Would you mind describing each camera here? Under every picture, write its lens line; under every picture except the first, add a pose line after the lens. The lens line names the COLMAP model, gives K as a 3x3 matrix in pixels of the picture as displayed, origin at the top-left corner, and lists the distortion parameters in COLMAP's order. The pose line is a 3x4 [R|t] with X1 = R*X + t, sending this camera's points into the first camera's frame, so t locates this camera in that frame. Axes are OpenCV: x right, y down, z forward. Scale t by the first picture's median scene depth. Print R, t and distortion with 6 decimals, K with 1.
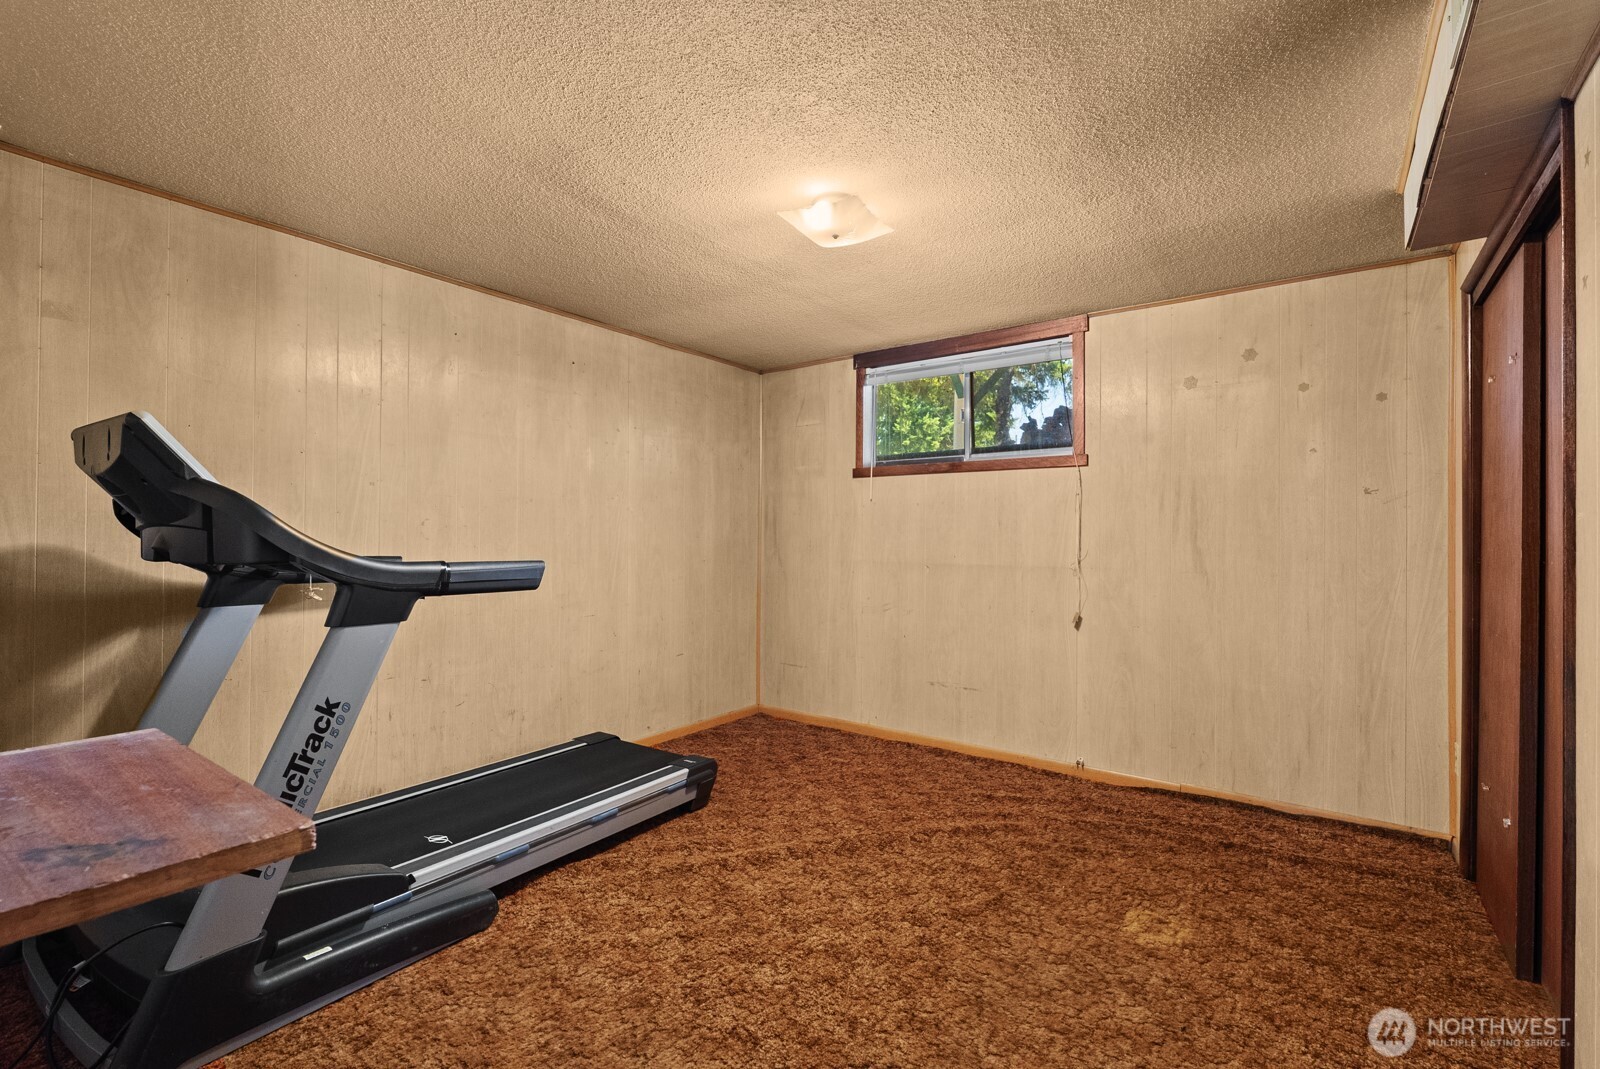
lens RADIAL K [[711.6, 0, 806.6], [0, 711.6, 530.1], [0, 0, 1]] dist [-0.003089, -0.000691]
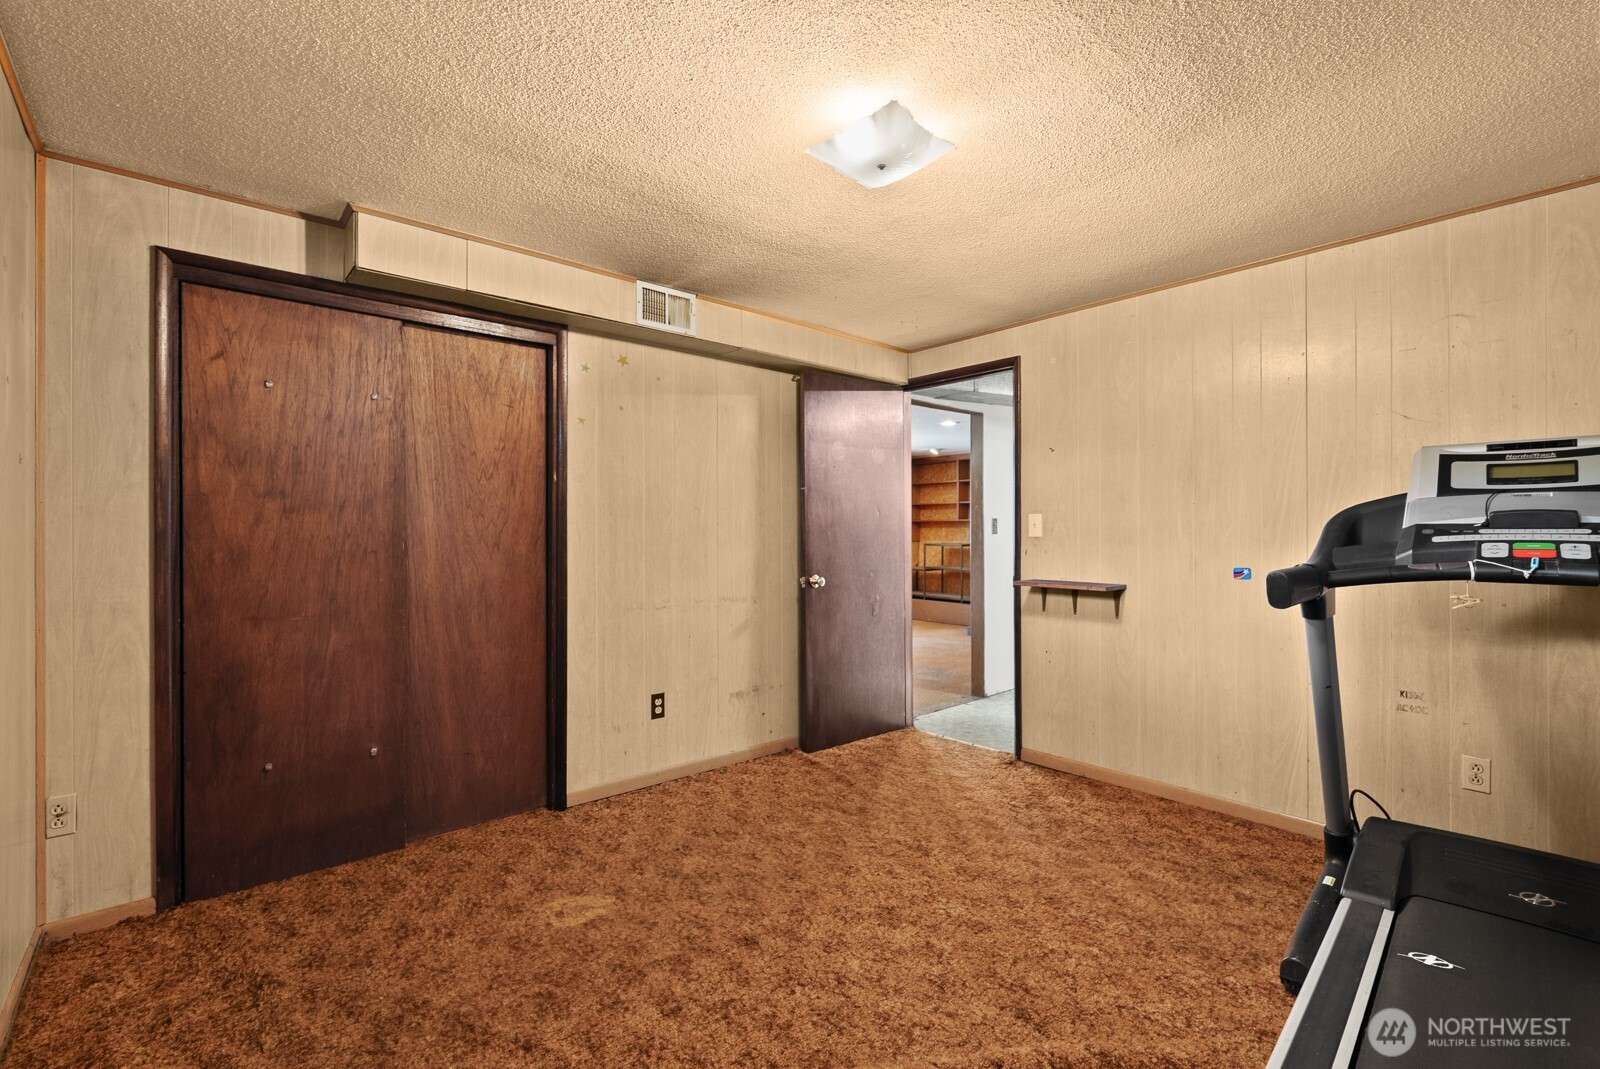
lens RADIAL K [[711.6, 0, 806.6], [0, 711.6, 530.1], [0, 0, 1]] dist [-0.003089, -0.000691]
pose [[-0.978513, -0.006584, 0.206079, -0.051004], [-0.009130, 0.999893, -0.011407, 0.014941], [-0.205982, -0.013043, -0.978469, 2.020144]]
